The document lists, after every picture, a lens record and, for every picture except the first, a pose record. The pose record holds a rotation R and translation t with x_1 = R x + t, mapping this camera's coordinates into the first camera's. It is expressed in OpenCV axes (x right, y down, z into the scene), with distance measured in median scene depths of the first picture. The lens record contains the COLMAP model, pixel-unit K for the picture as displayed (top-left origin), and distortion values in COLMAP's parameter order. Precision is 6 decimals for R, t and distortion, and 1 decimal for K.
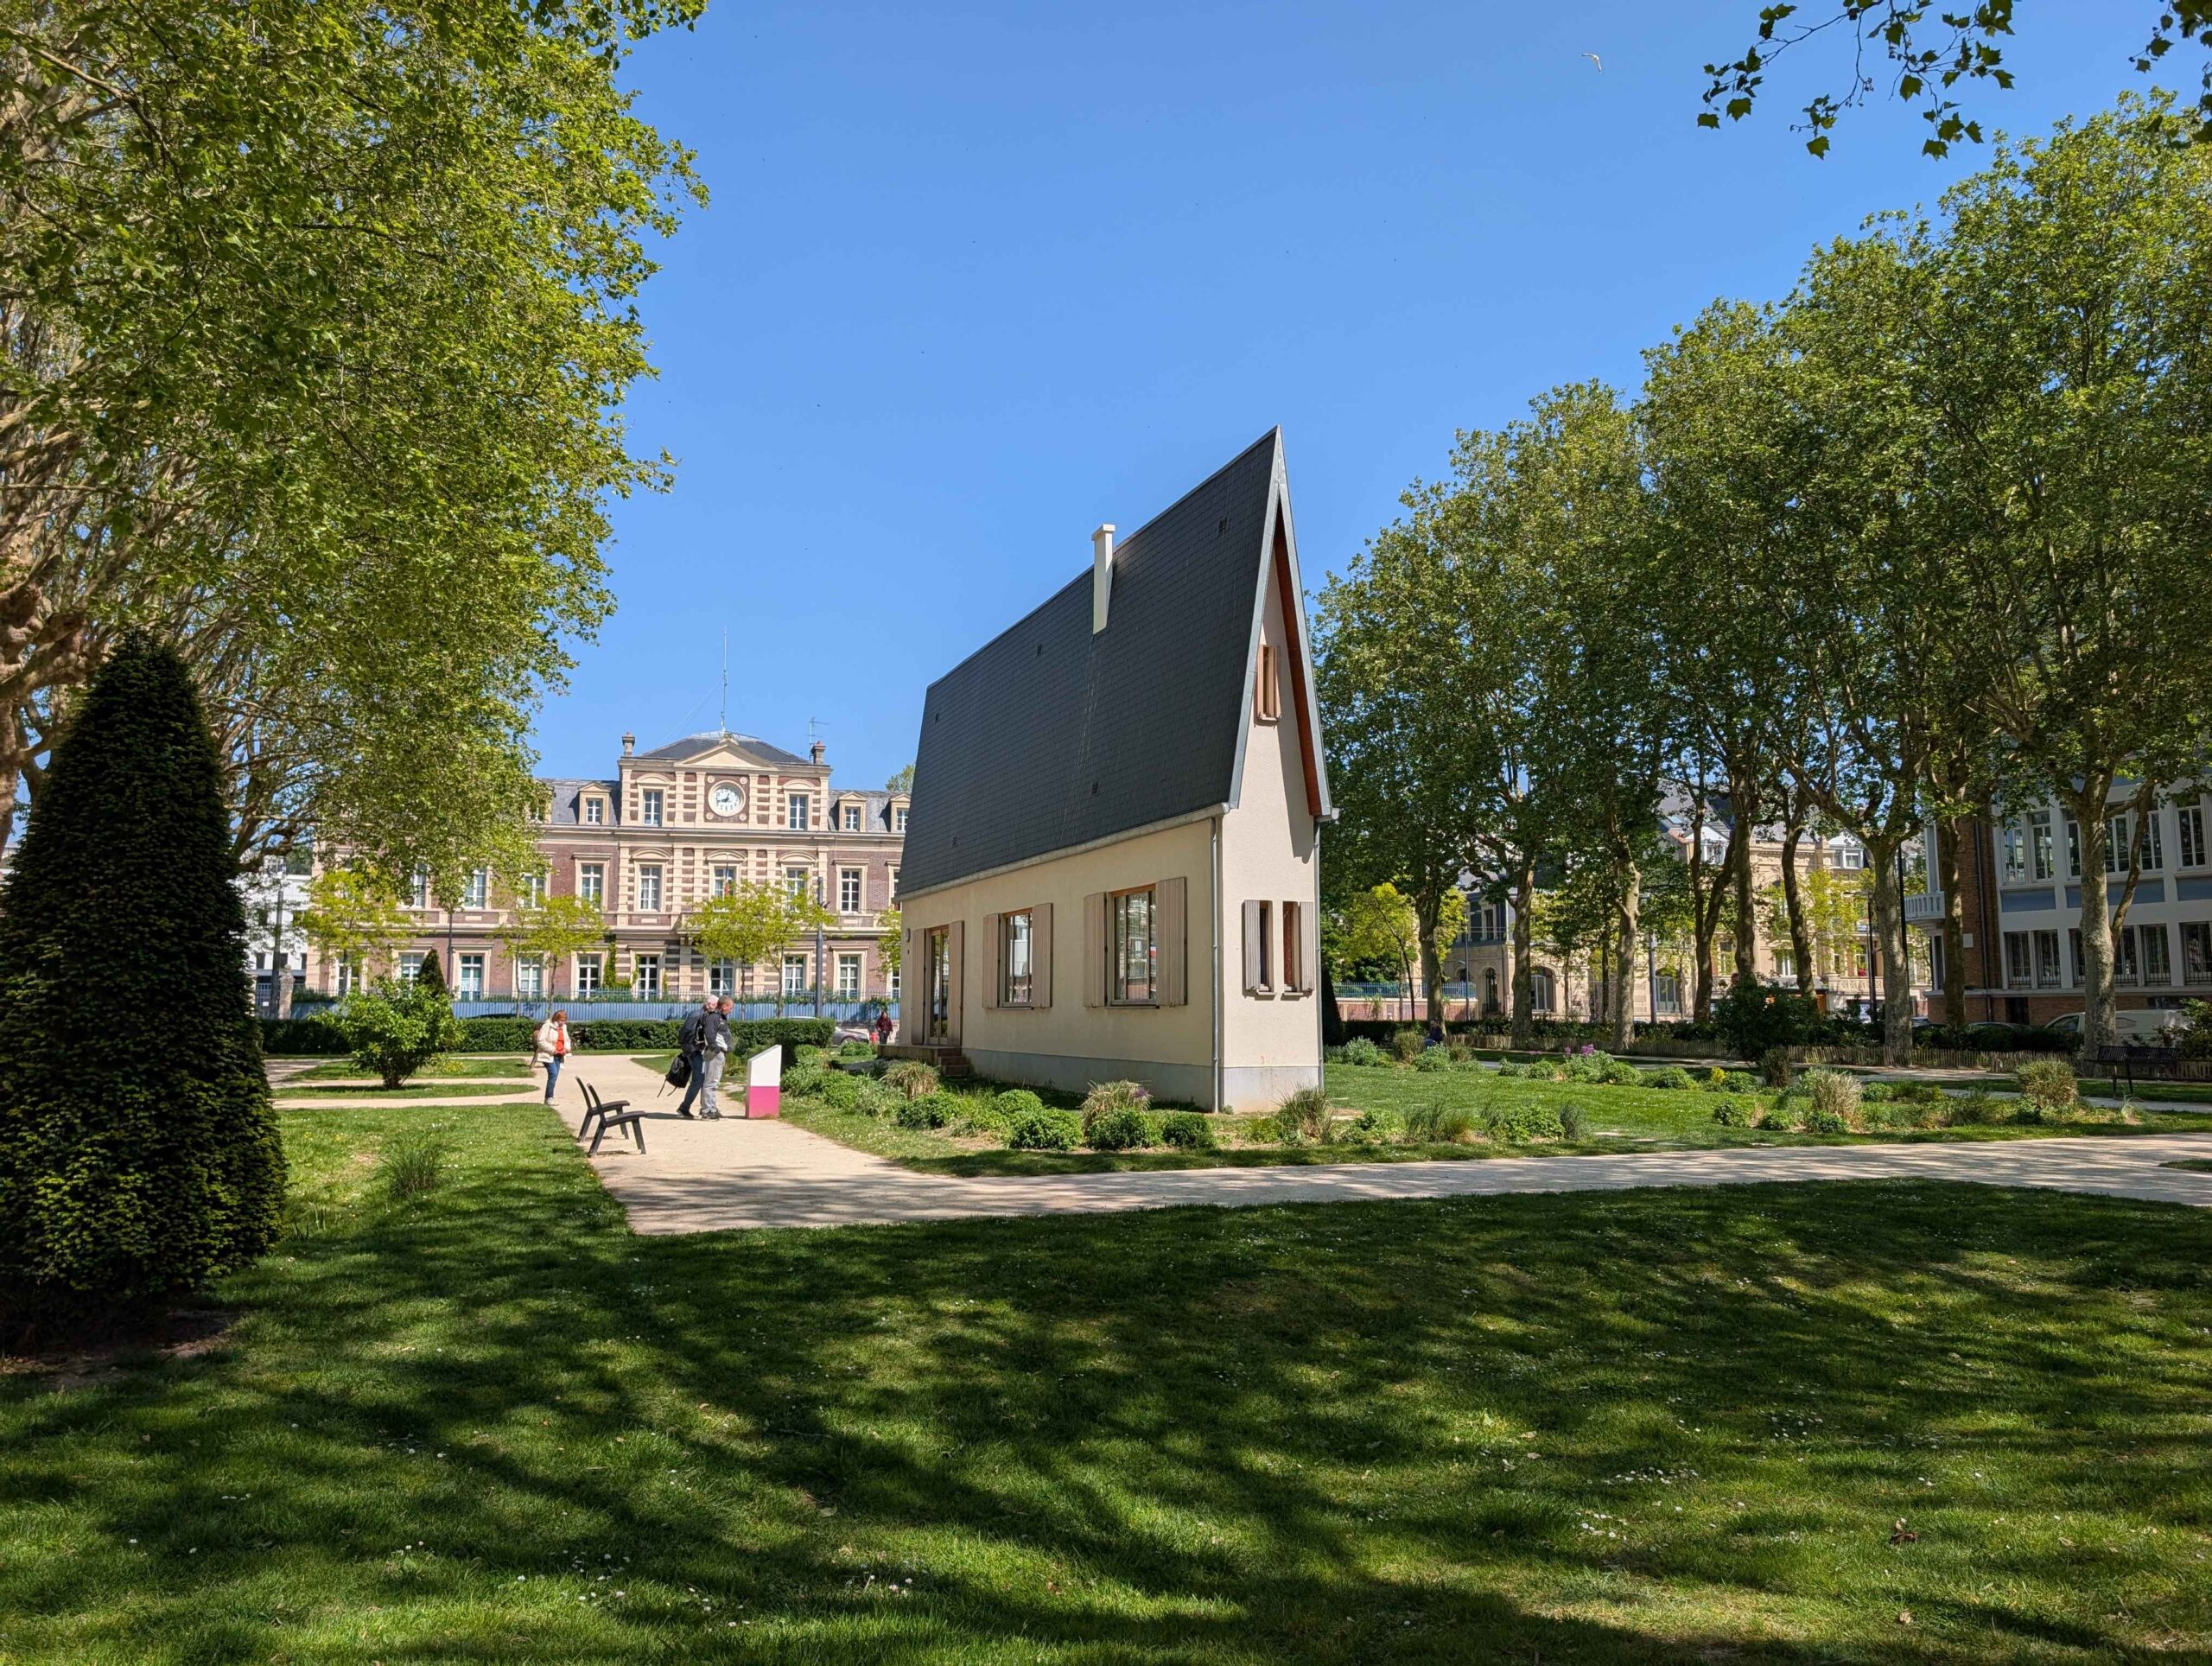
lens RADIAL K [[1578.6, 0, 1110.1], [0, 1578.6, 841.9], [0, 0, 1]] dist [-0.007429, -0.002938]
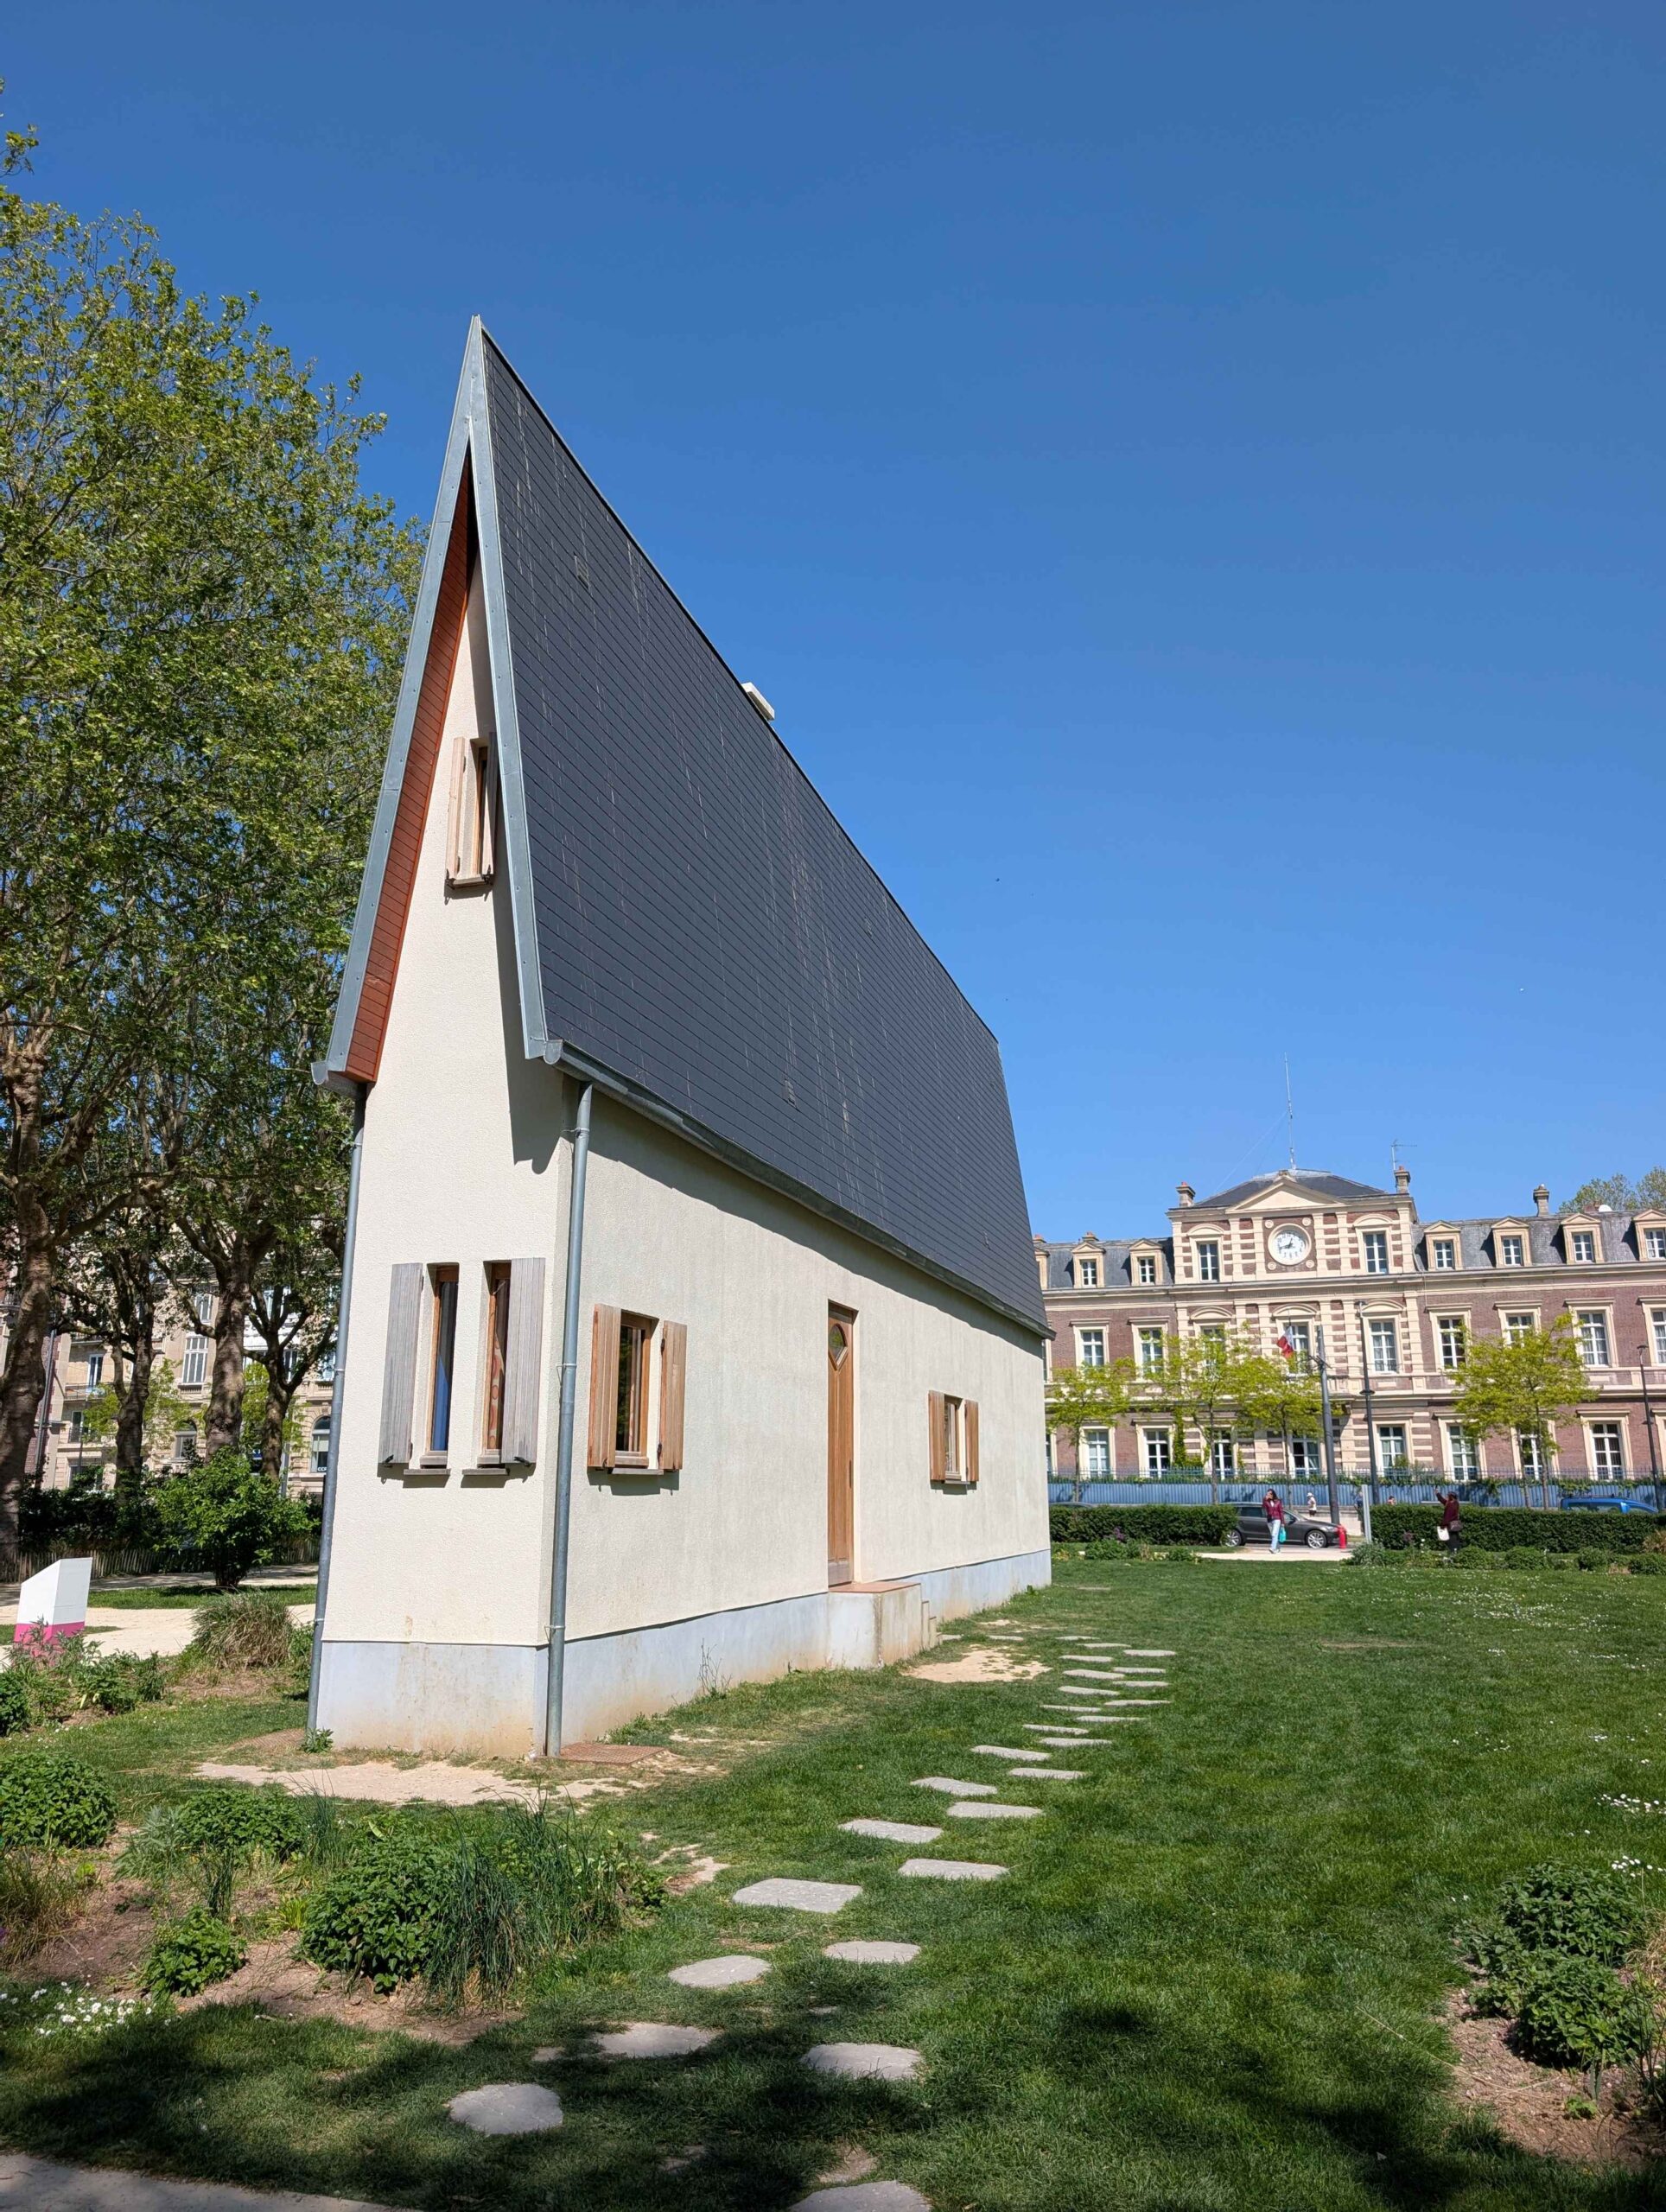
lens RADIAL K [[1578.6, 0, 758.0], [0, 1578.6, 1078.4], [0, 0, 1]] dist [-0.007429, -0.002938]
pose [[0.767112, -0.156798, -0.622055, 0.089625], [0.062347, 0.983302, -0.170969, 0.013341], [0.638476, 0.092369, 0.764079, 0.136702]]
